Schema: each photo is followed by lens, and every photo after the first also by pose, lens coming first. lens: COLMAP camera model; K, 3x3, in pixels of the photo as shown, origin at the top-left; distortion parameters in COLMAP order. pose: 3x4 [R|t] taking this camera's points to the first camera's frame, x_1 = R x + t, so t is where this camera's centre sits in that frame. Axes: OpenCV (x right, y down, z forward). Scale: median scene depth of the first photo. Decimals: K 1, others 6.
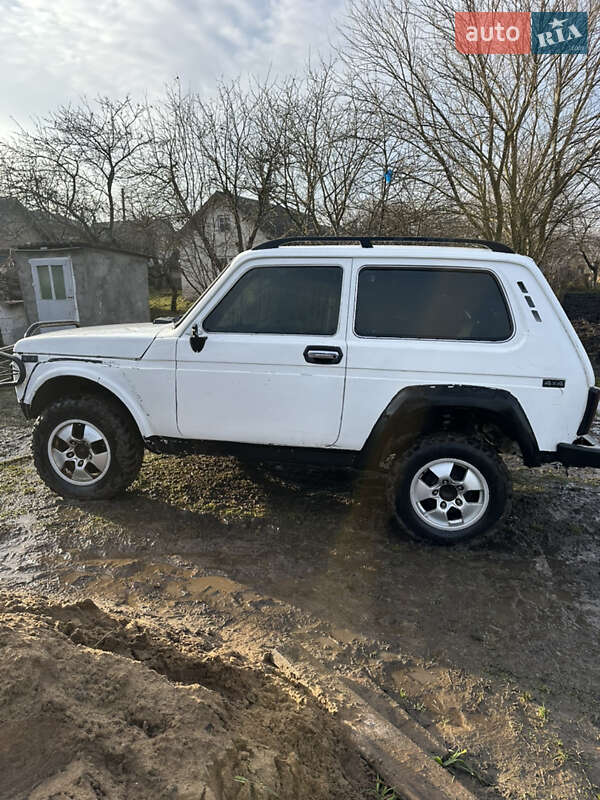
lens RADIAL K [[562.1, 0, 303.8], [0, 562.1, 397.8], [0, 0, 1]] dist [0.082809, -0.098452]
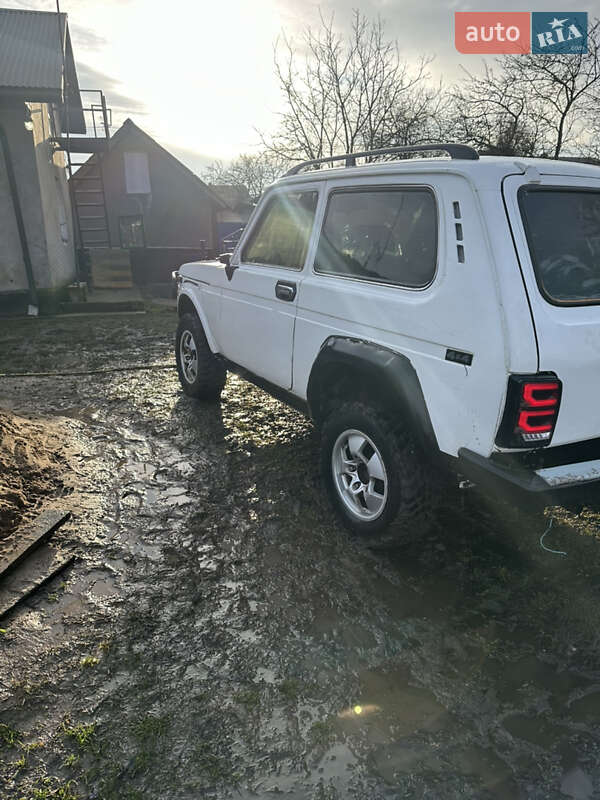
lens RADIAL K [[562.1, 0, 303.8], [0, 562.1, 397.8], [0, 0, 1]] dist [0.082809, -0.098452]
pose [[0.635023, 0.215998, -0.741681, 0.797847], [-0.153338, 0.976254, 0.153024, -0.050504], [0.757122, 0.016554, 0.653064, 0.413957]]
